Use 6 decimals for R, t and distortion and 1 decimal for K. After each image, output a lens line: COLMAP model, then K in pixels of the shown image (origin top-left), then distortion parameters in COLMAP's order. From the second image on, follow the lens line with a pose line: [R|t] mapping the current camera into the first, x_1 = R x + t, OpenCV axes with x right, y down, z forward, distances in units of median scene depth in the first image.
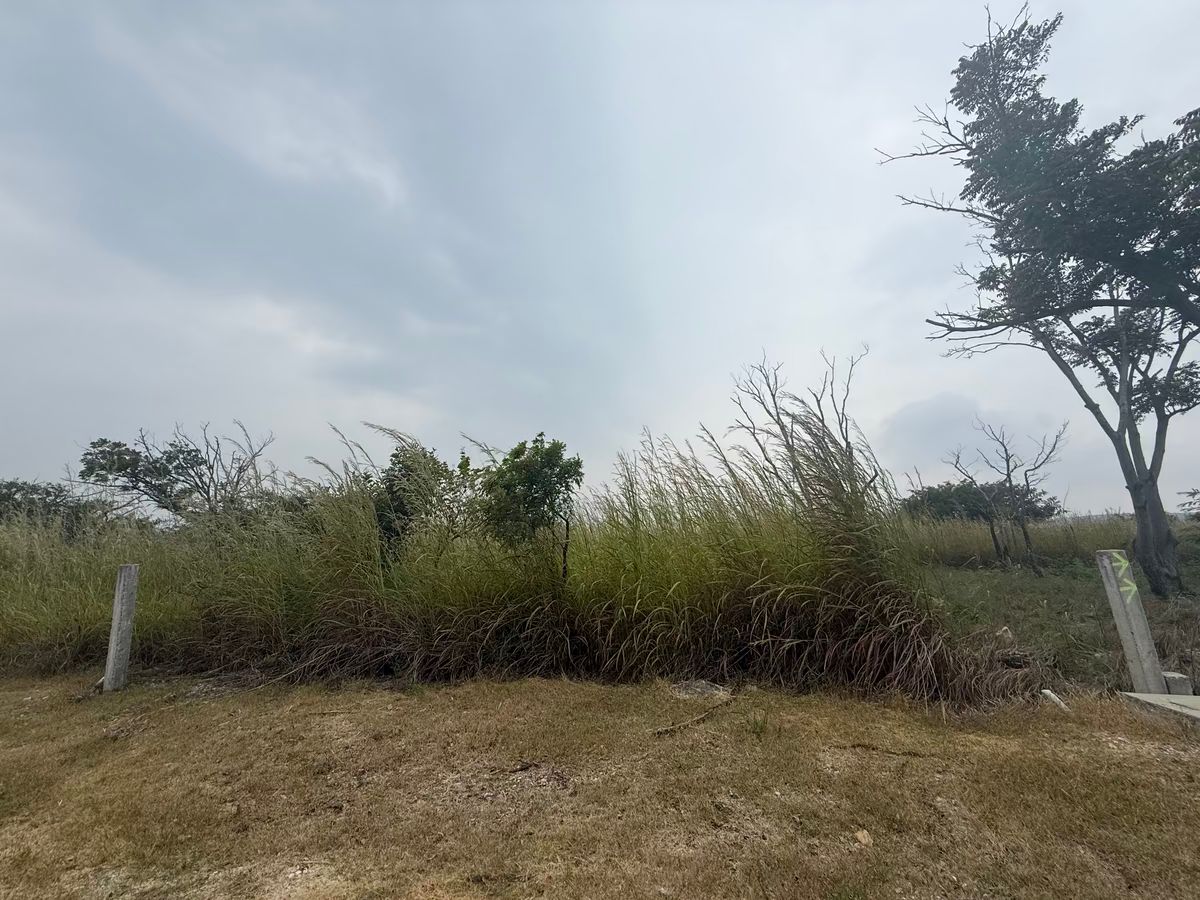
lens RADIAL K [[473.8, 0, 596.7], [0, 473.8, 450.0], [0, 0, 1]] dist [-0.000847, 0.000095]
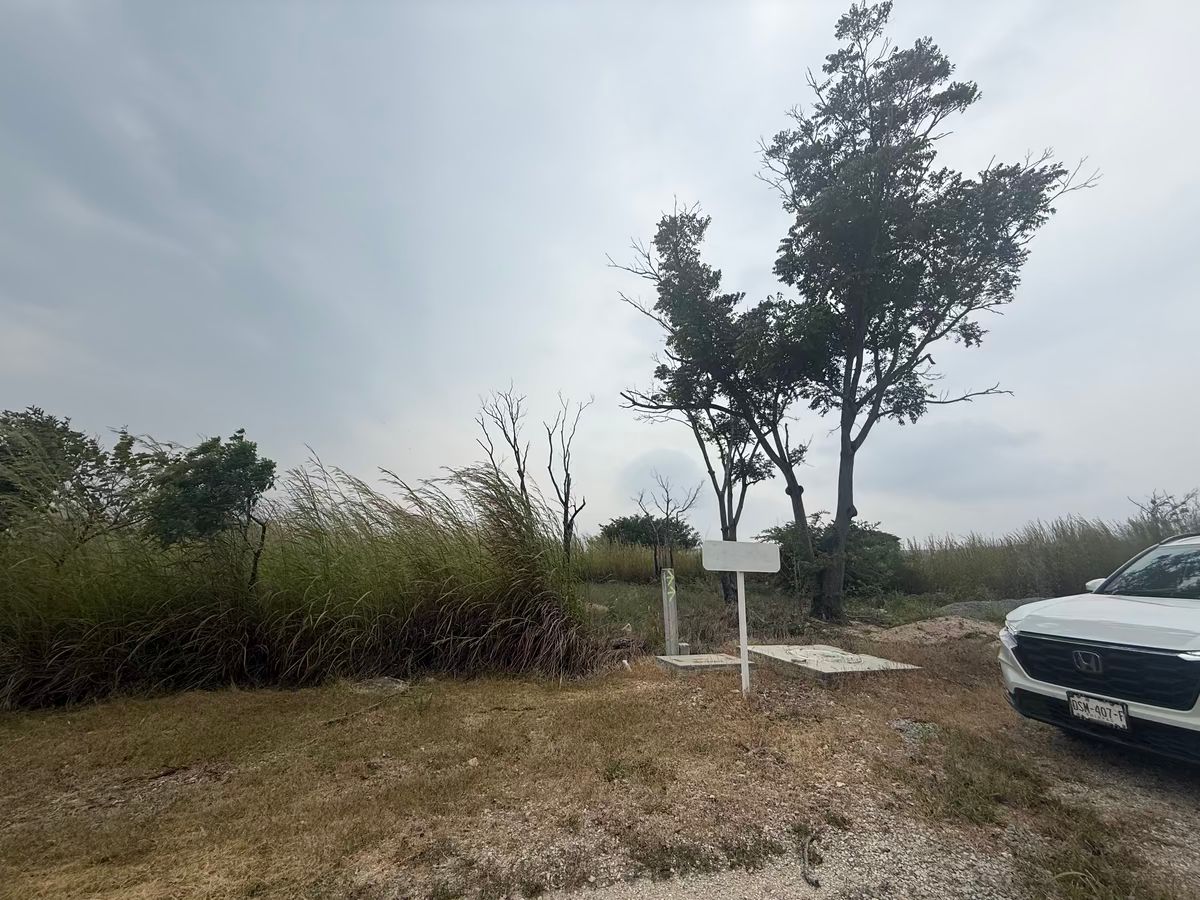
lens RADIAL K [[473.8, 0, 596.7], [0, 473.8, 450.0], [0, 0, 1]] dist [-0.000847, 0.000095]
pose [[0.854892, 0.149992, 0.496651, 0.009019], [-0.135383, 0.988624, -0.065536, -0.025603], [-0.500831, -0.011212, 0.865472, -0.141377]]
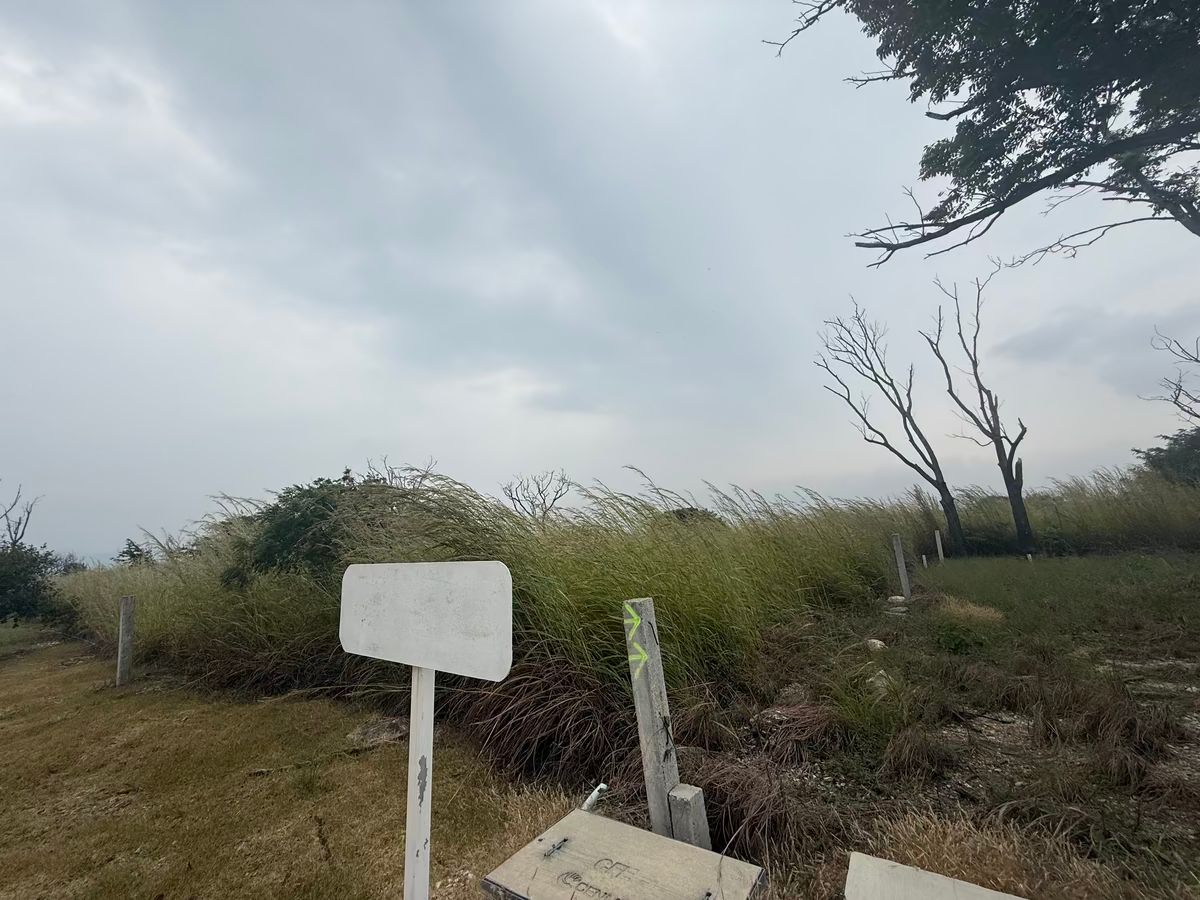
lens RADIAL K [[480.1, 0, 599.0], [0, 480.1, 453.5], [0, 0, 1]] dist [-0.001470, -0.000250]
pose [[0.922466, -0.115040, -0.368541, 0.711240], [0.126578, 0.991931, 0.007196, -0.007740], [0.364739, -0.053287, 0.929584, 0.179554]]
